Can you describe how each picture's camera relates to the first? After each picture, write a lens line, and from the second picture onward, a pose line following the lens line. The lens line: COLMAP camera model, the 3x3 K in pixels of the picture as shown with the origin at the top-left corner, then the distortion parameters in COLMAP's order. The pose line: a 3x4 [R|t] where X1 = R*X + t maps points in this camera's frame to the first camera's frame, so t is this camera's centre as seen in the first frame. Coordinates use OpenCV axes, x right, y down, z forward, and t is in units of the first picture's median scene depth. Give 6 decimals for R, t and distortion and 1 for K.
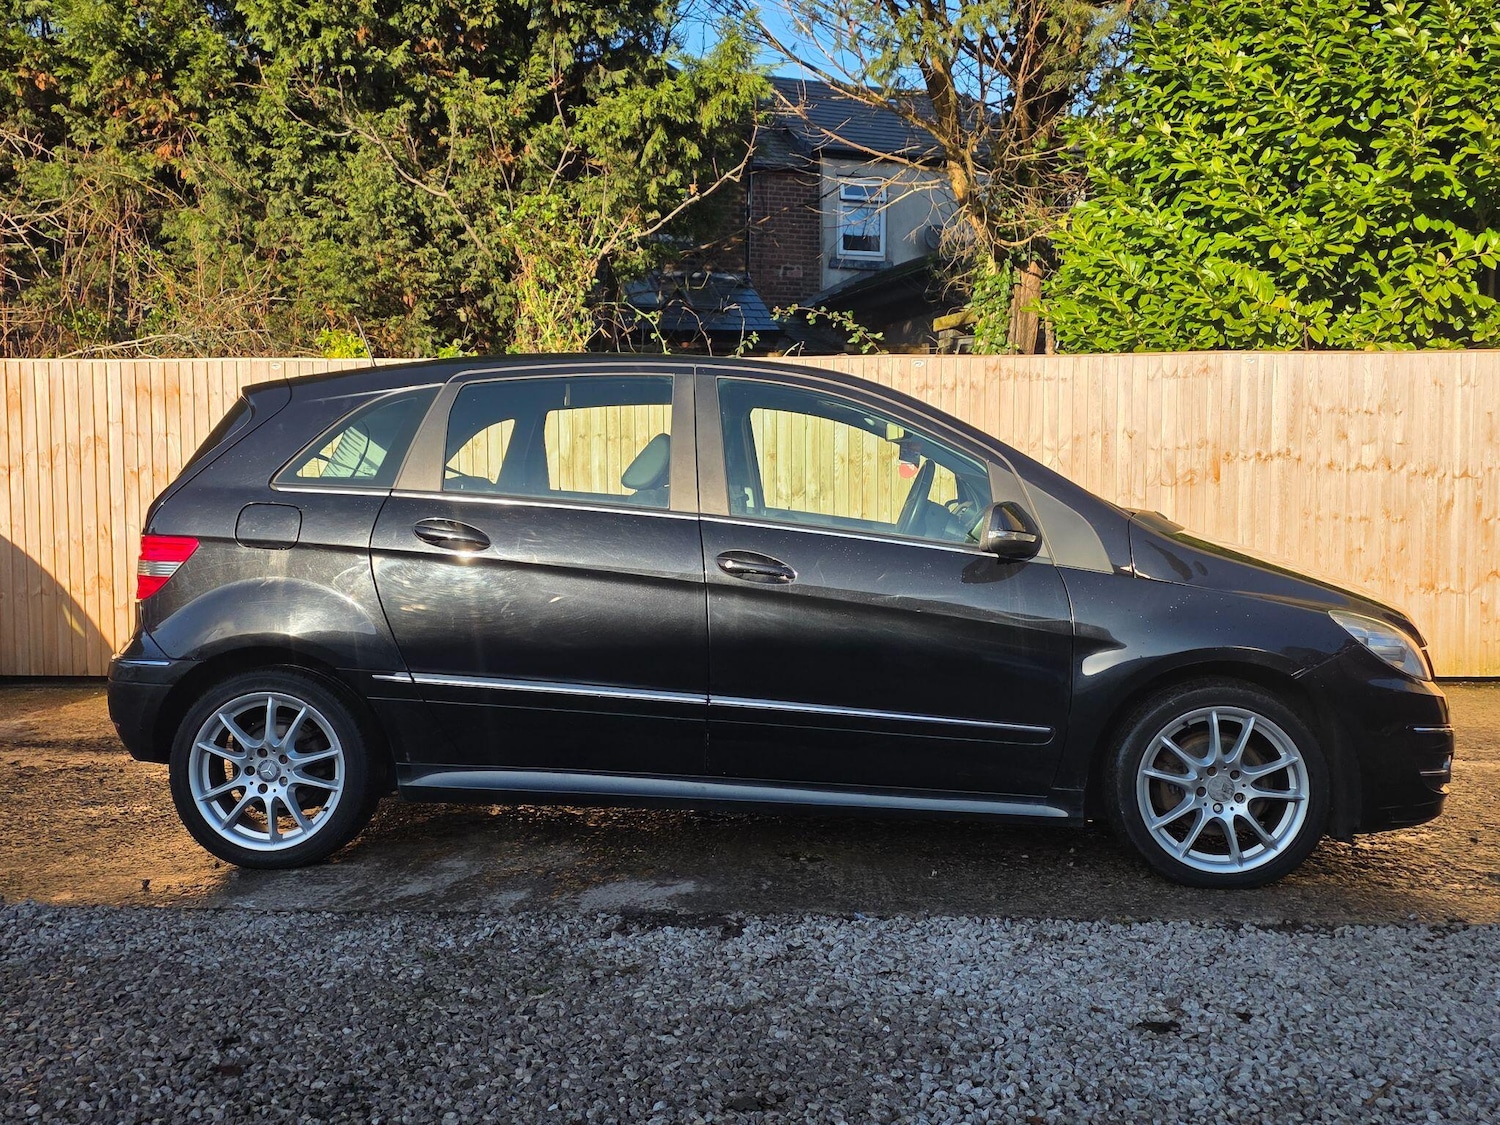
lens RADIAL K [[1460.8, 0, 745.3], [0, 1460.8, 563.6], [0, 0, 1]] dist [0.104577, -0.128384]
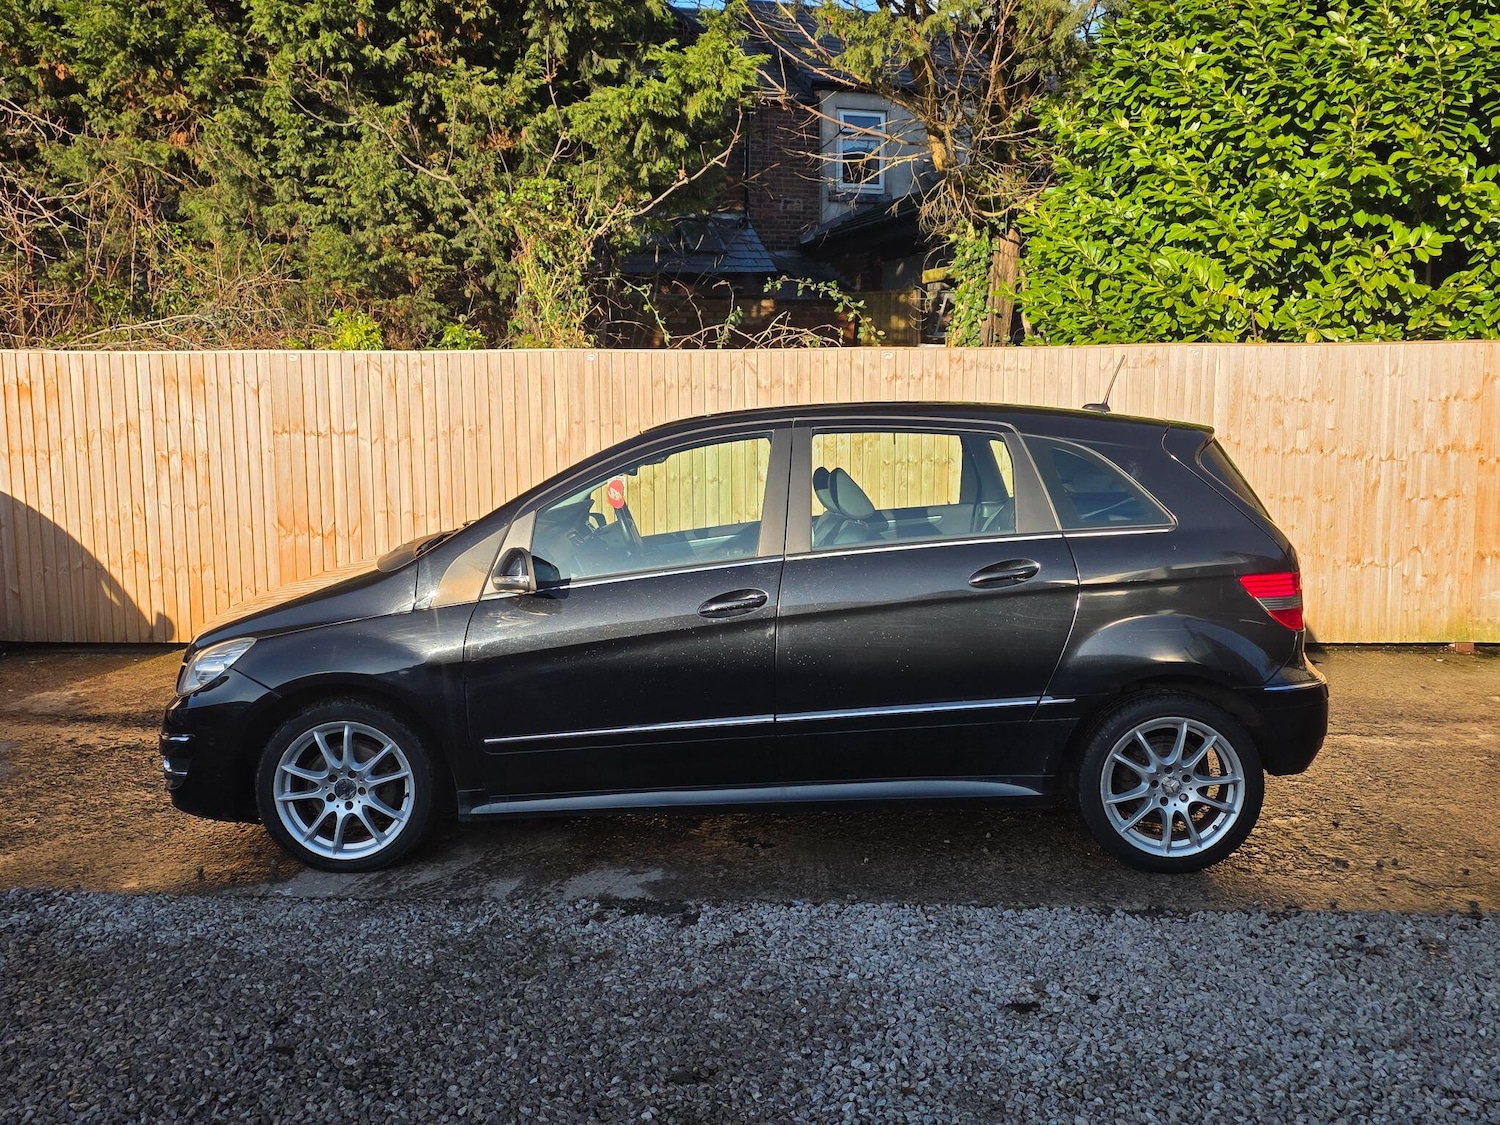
lens RADIAL K [[1452.3, 0, 750.0], [0, 1452.3, 562.5], [0, 0, 1]] dist [0.116548, -0.149471]
pose [[0.999987, -0.001935, -0.004652, 0.020939], [0.002235, 0.997855, 0.065428, -0.053340], [0.004516, -0.065437, 0.997846, -0.079192]]
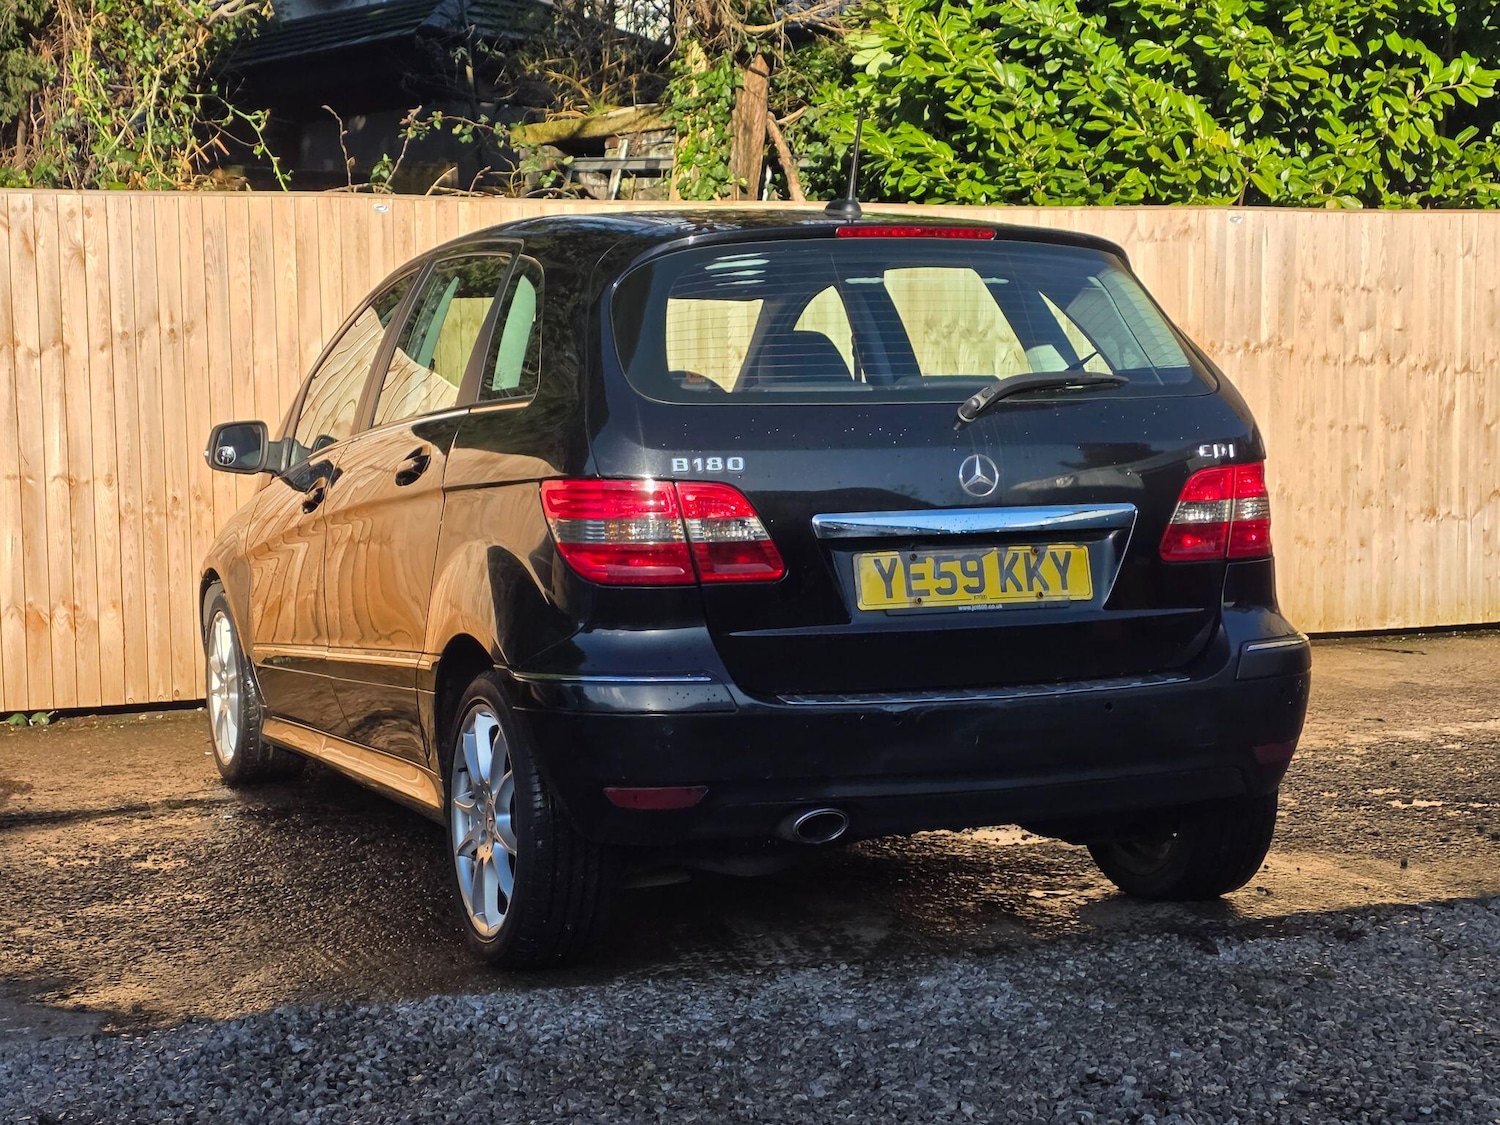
lens RADIAL K [[2445.5, 0, 763.7], [0, 2445.5, 609.5], [0, 0, 1]] dist [0.223452, -0.635877]
pose [[0.916736, -0.046122, 0.396823, -0.378294], [0.031242, 0.998548, 0.043885, -0.001407], [-0.398271, -0.027834, 0.916845, -0.065240]]
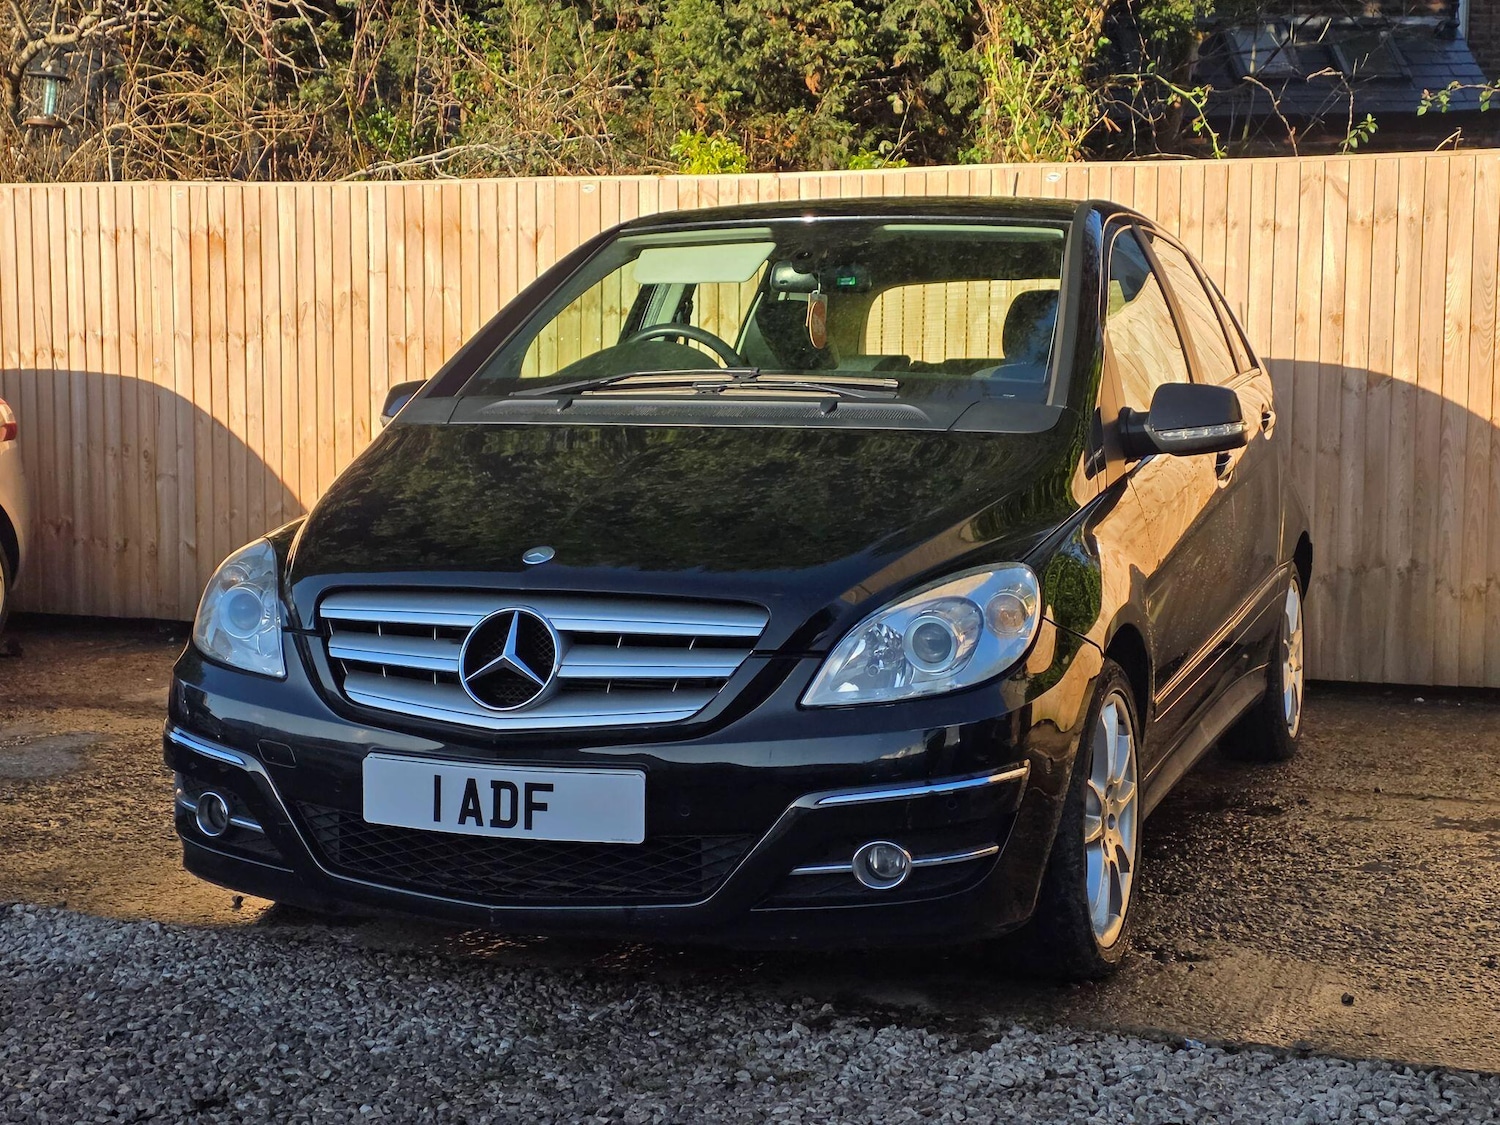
lens RADIAL K [[2331.8, 0, 746.9], [0, 2331.8, 584.9], [0, 0, 1]] dist [0.213260, -0.565626]
pose [[0.949543, 0.039729, -0.311112, 0.094235], [-0.028867, 0.998805, 0.039442, 0.003939], [0.312307, -0.028471, 0.949554, -0.008819]]
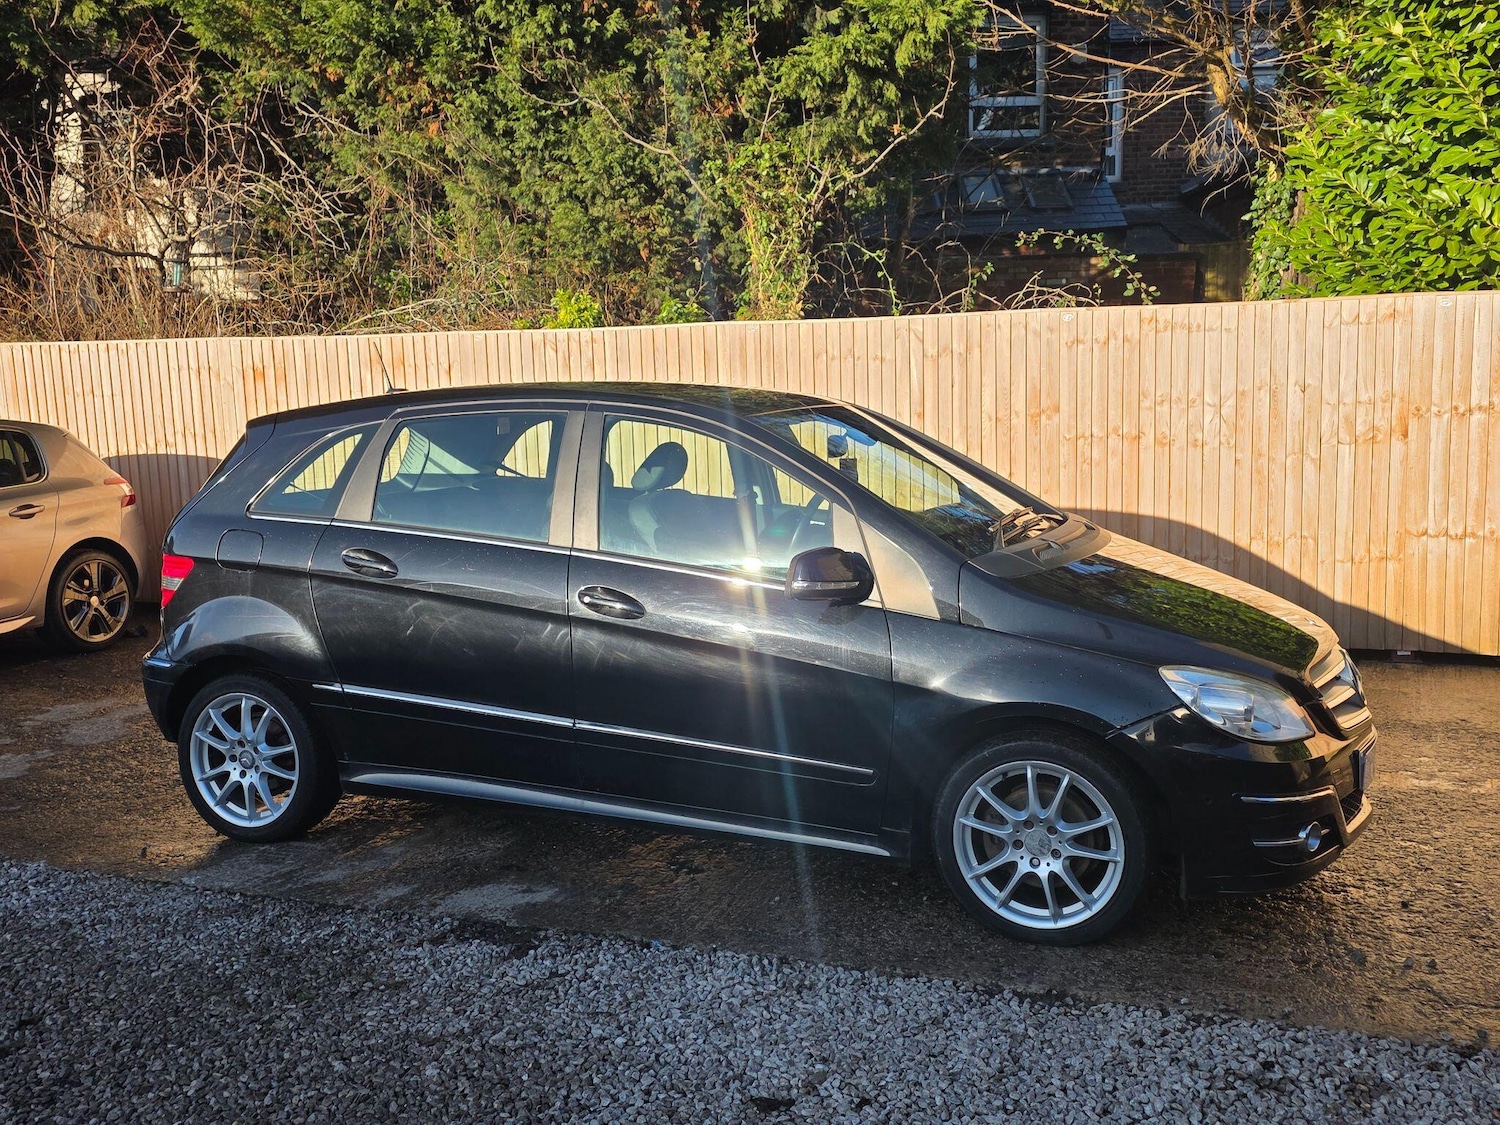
lens RADIAL K [[1453.2, 0, 764.2], [0, 1453.2, 556.5], [0, 0, 1]] dist [0.106917, -0.117869]
pose [[0.952077, 0.019446, -0.305240, 0.218622], [0.005854, 0.996635, 0.081752, -0.058612], [0.305802, -0.079622, 0.948760, 0.017393]]
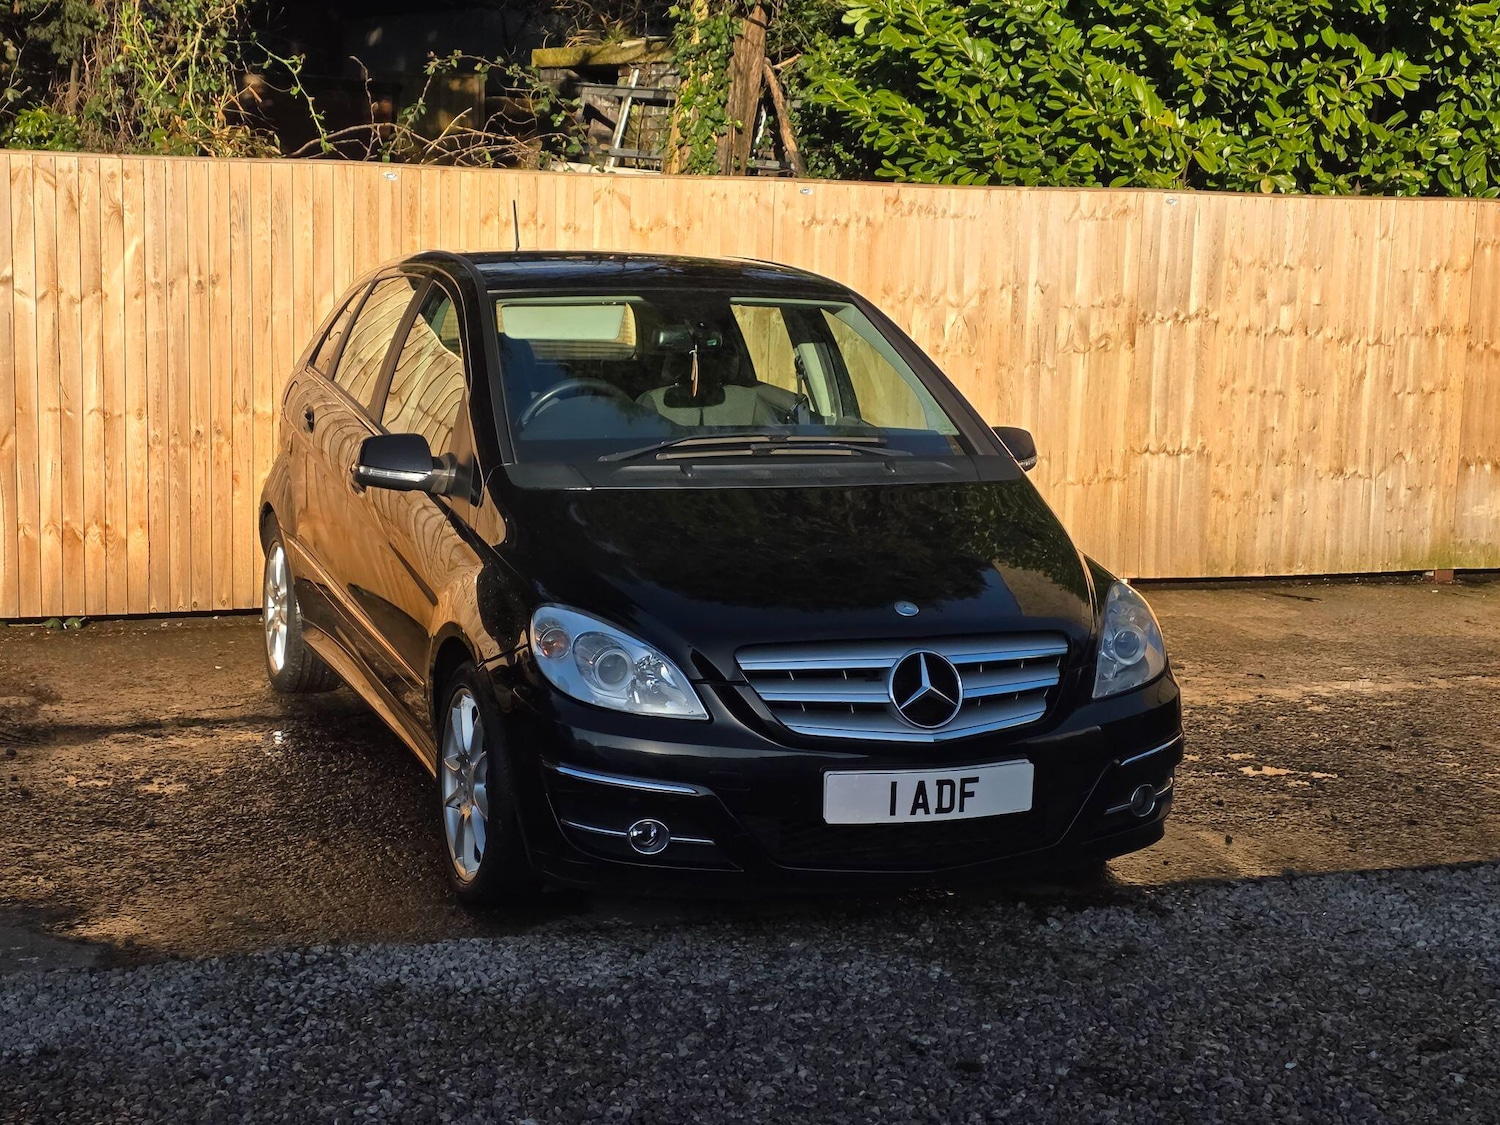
lens RADIAL K [[2330.0, 0, 750.0], [0, 2330.0, 562.5], [0, 0, 1]] dist [0.223981, -0.648812]
pose [[0.923709, -0.027347, 0.382119, -0.376013], [-0.008043, 0.995845, 0.090714, -0.051932], [-0.383011, -0.086867, 0.919650, -0.138068]]
